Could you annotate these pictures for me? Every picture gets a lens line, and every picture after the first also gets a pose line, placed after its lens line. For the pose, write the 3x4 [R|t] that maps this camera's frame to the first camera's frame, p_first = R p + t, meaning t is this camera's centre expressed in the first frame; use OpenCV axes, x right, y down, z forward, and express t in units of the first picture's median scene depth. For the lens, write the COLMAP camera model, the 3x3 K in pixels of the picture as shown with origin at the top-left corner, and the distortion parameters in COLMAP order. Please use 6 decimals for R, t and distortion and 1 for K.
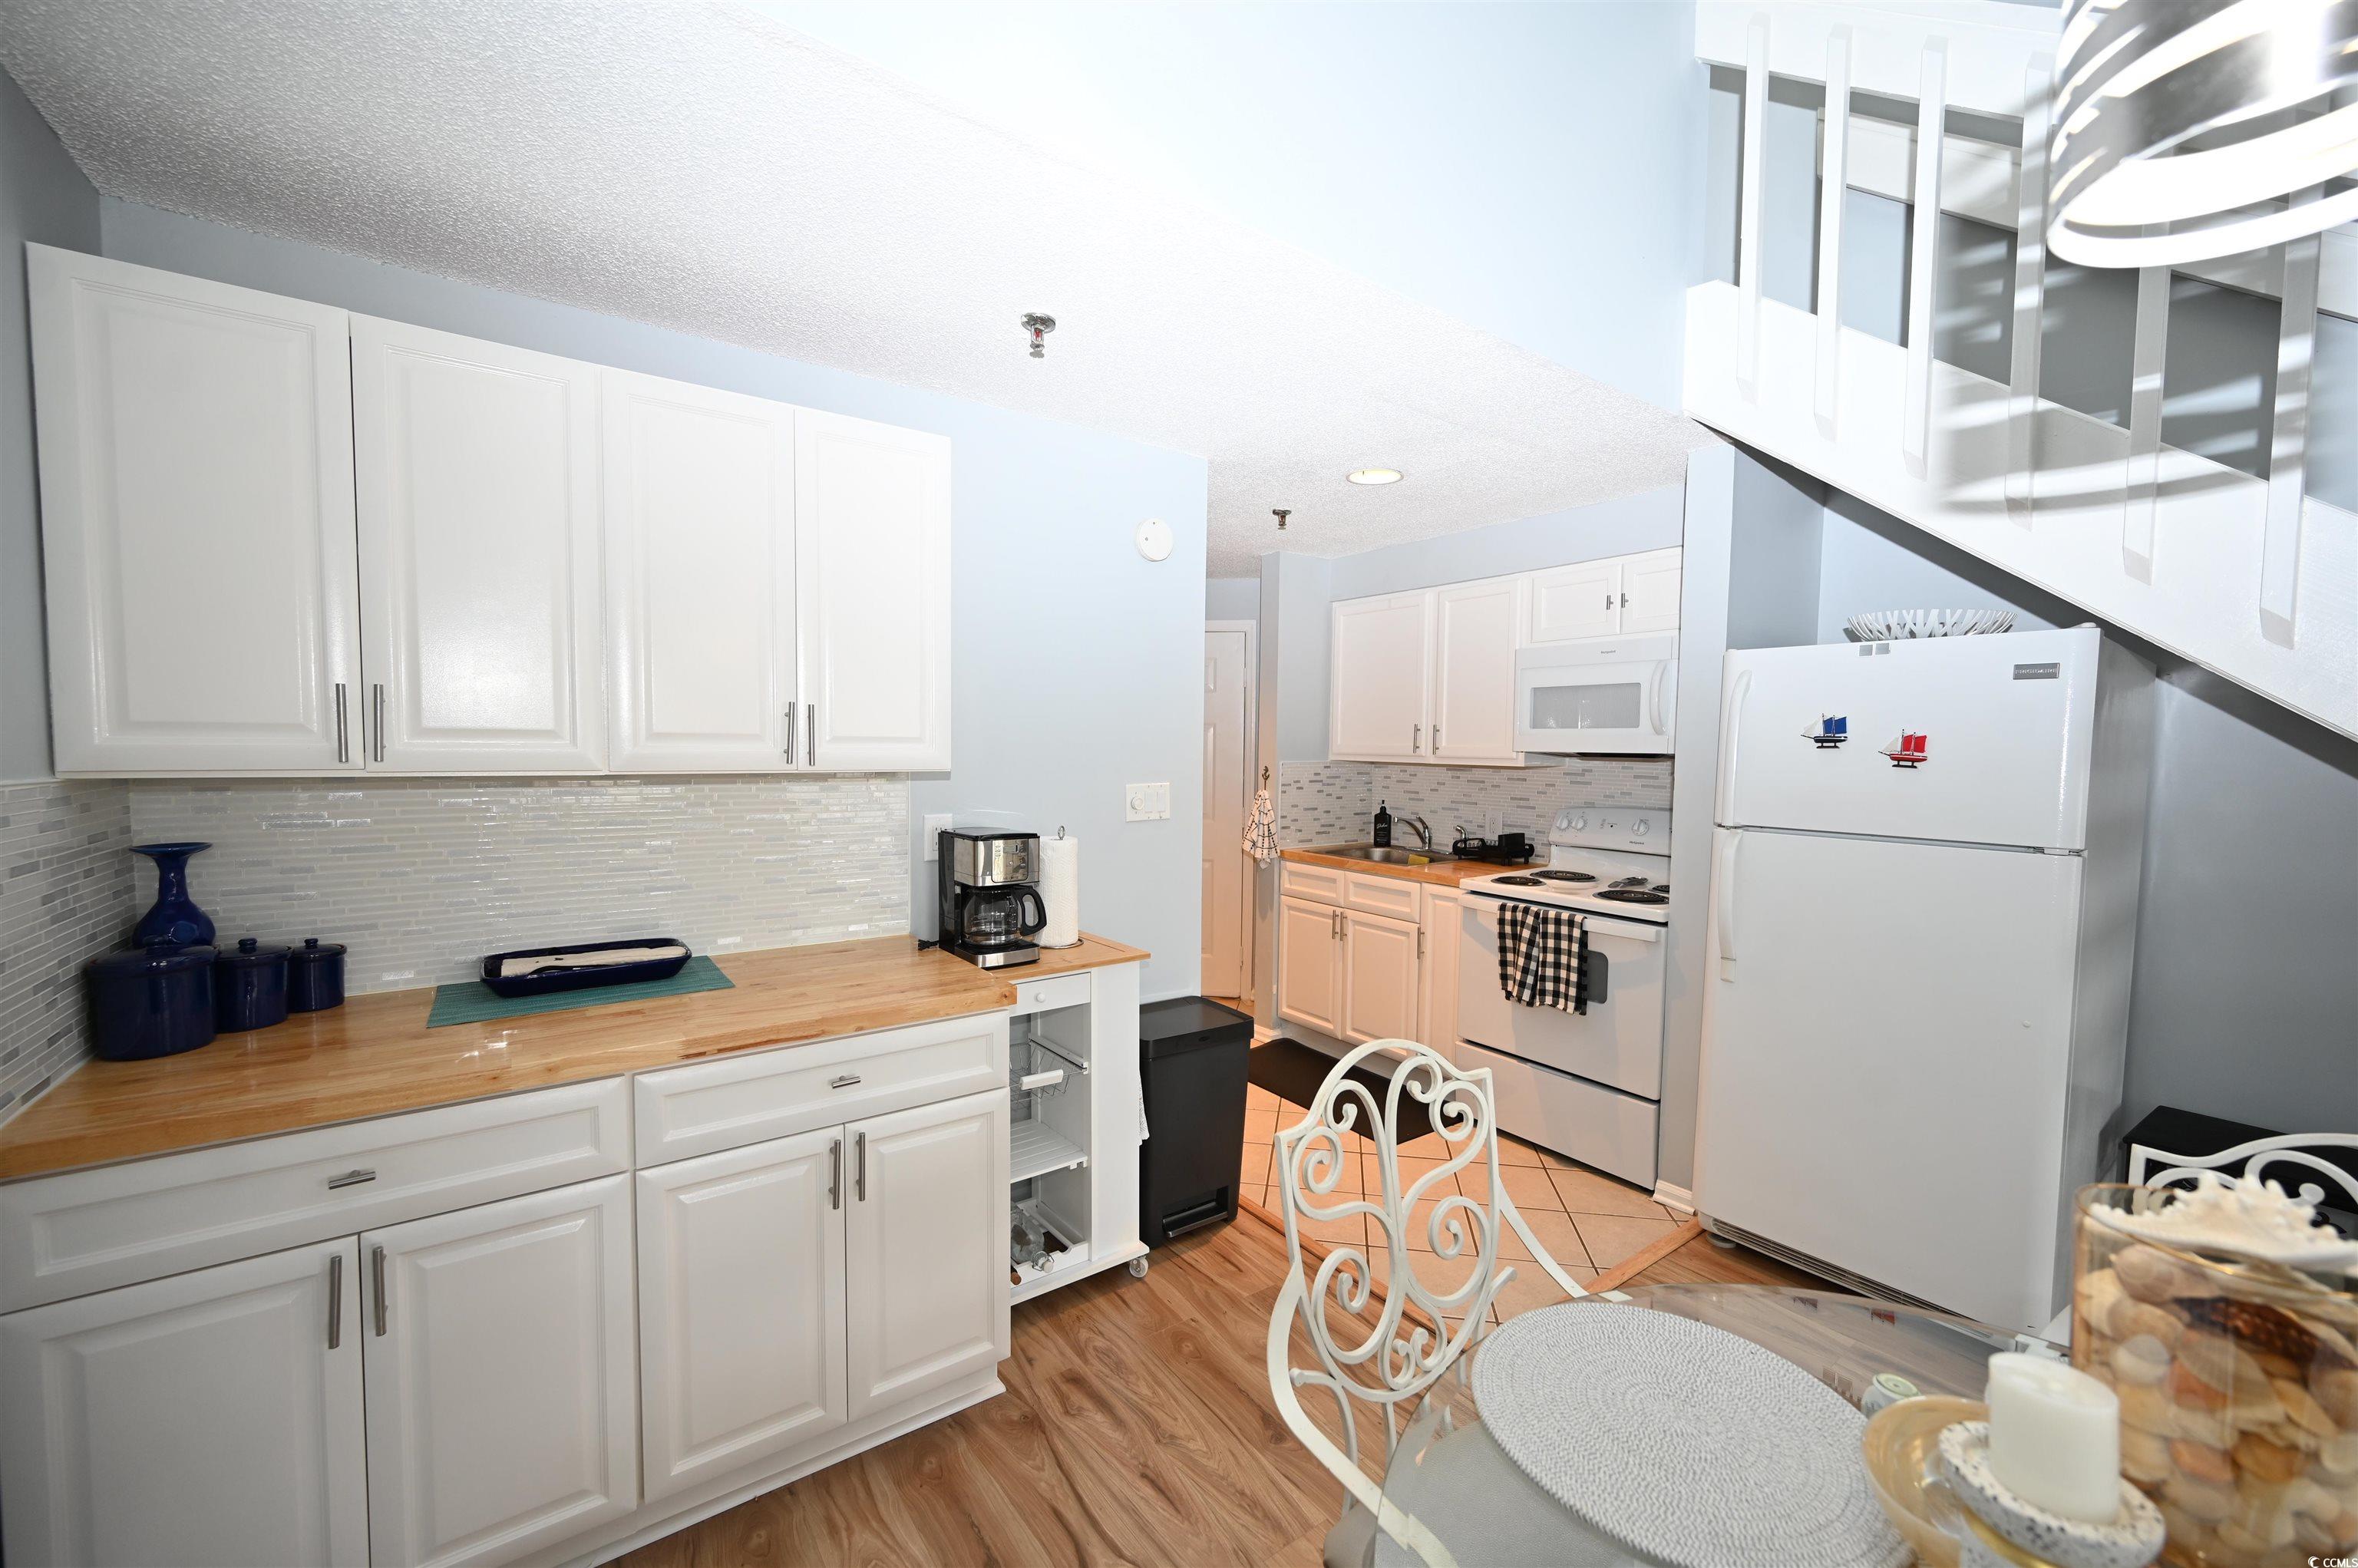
lens RADIAL K [[928.4, 0, 1175.0], [0, 928.4, 783.8], [0, 0, 1]] dist [0.000857, -0.000233]
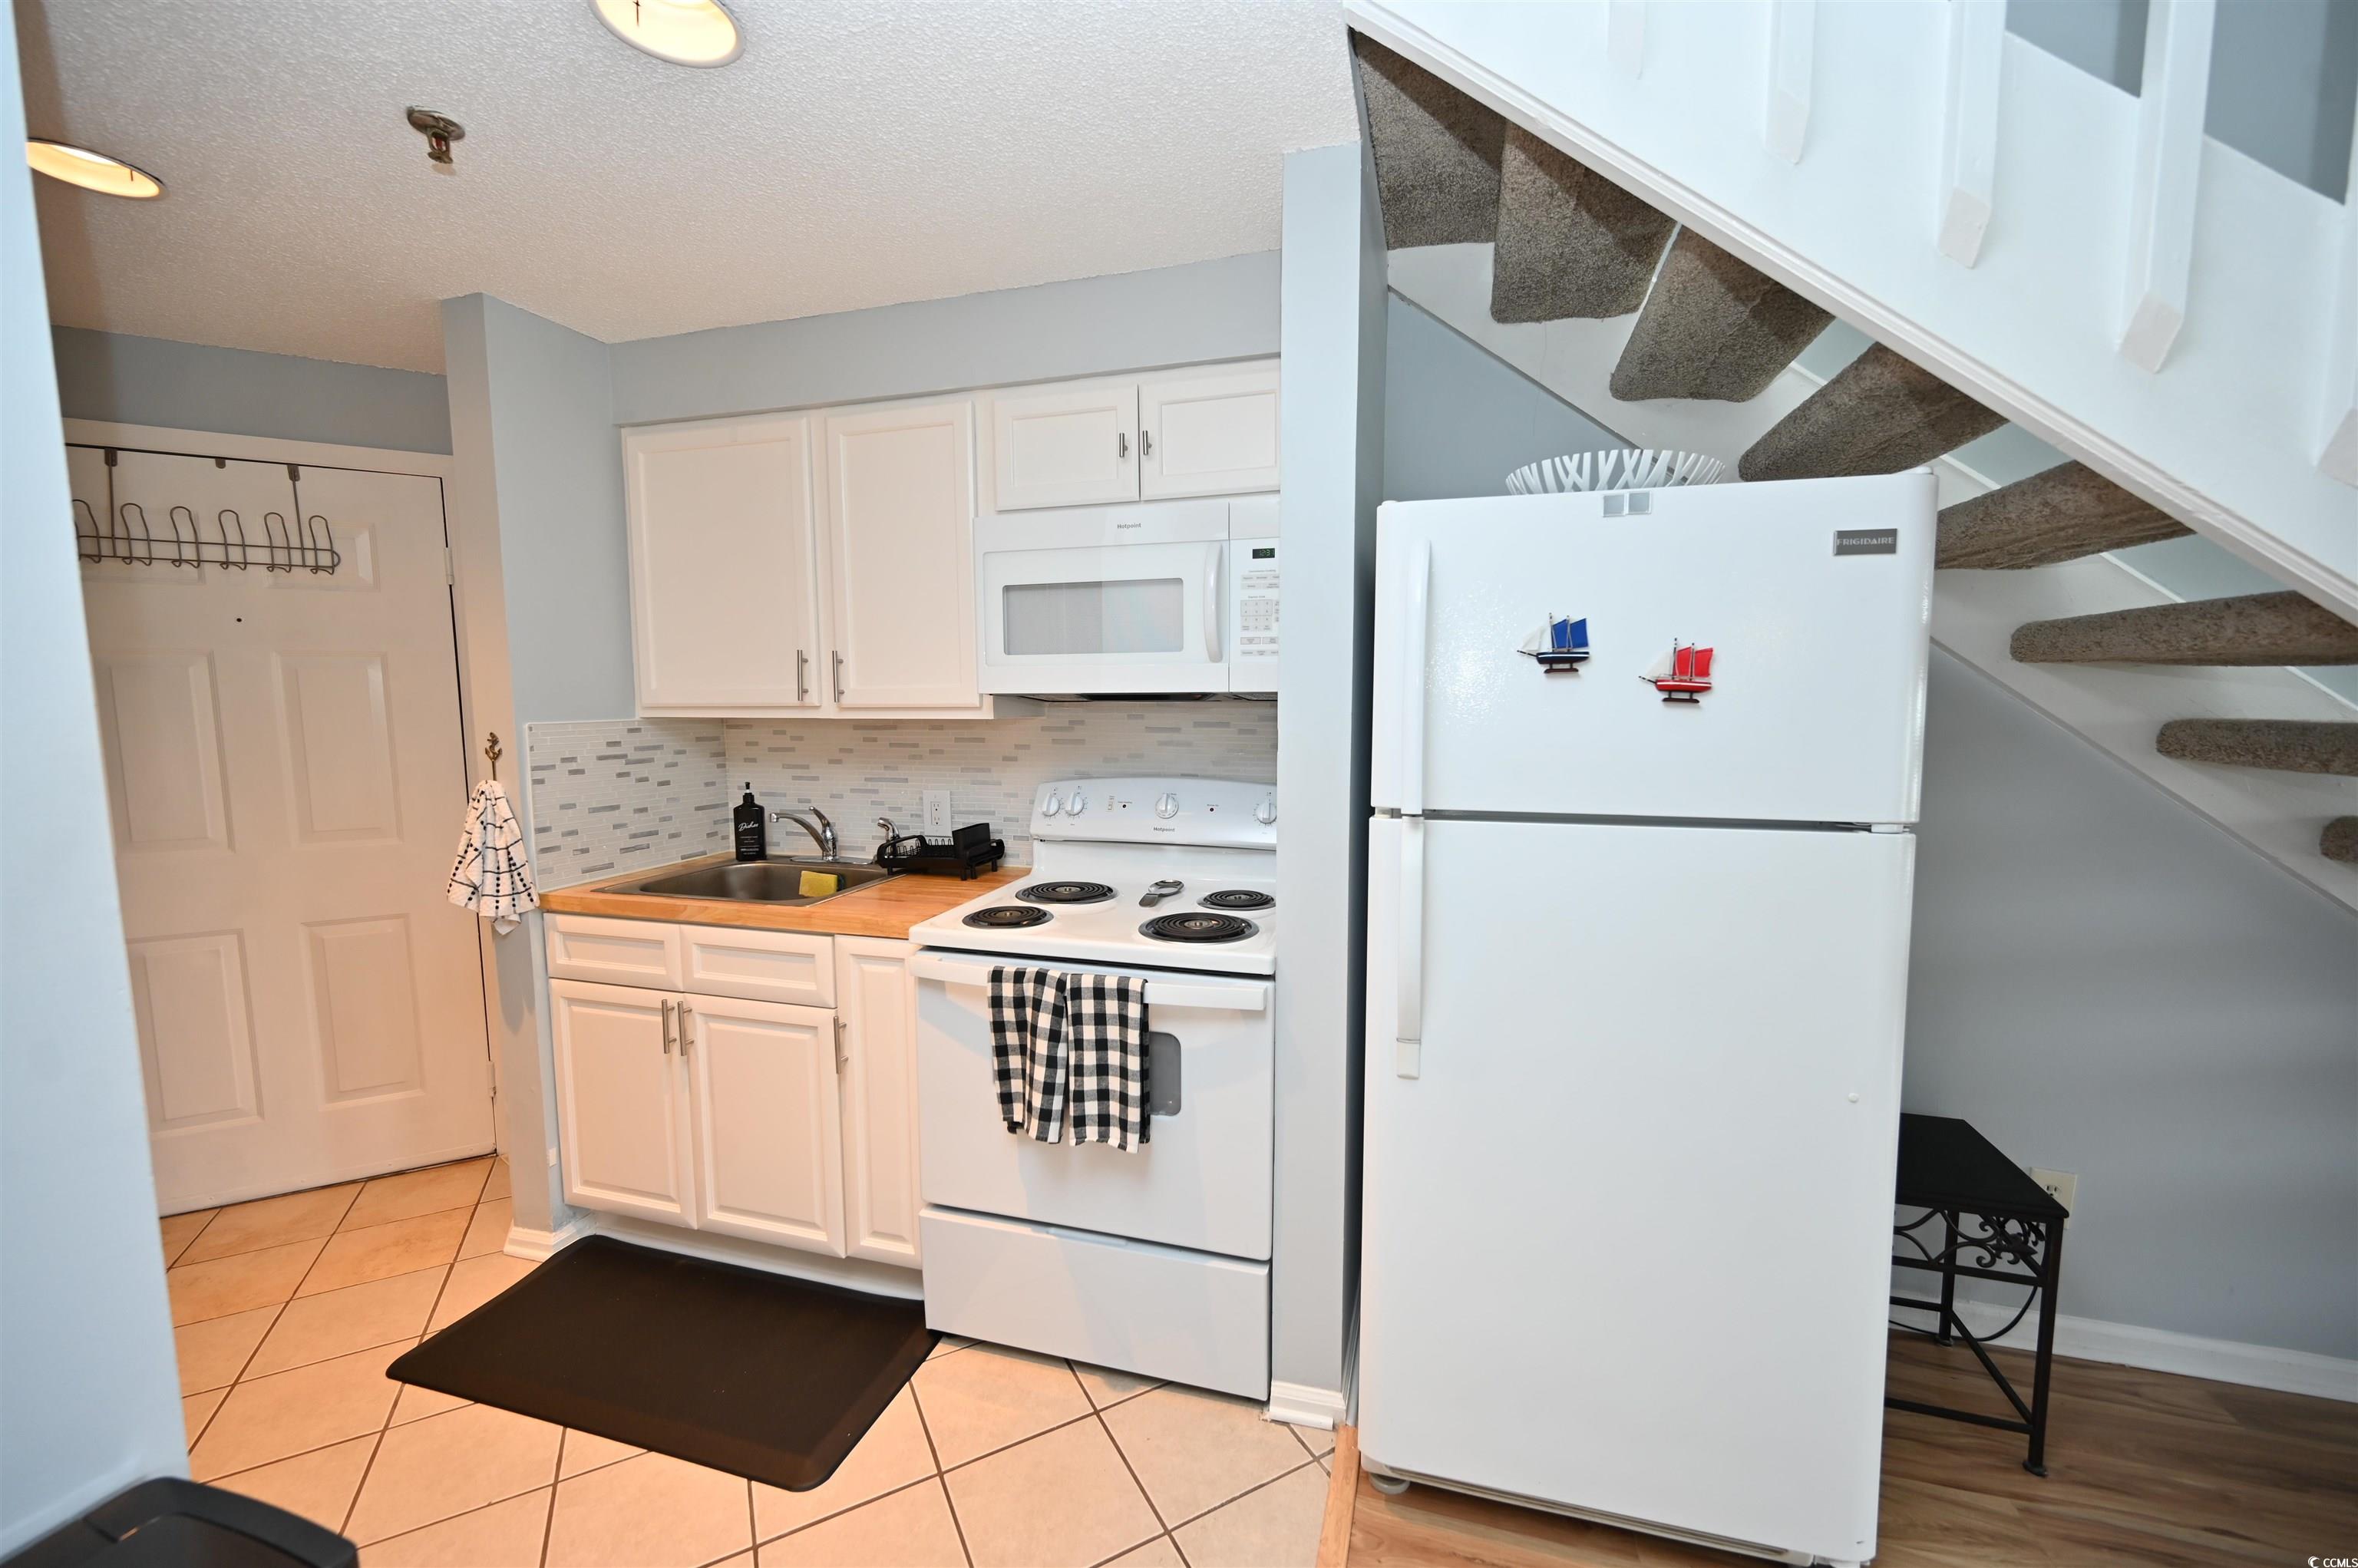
lens RADIAL K [[928.4, 0, 1188.4], [0, 928.4, 793.4], [0, 0, 1]] dist [0.000857, -0.000233]
pose [[0.784856, -0.076300, 0.614963, 0.101660], [0.039885, 0.996553, 0.072741, -0.009793], [-0.618393, -0.032563, 0.785194, 0.457198]]
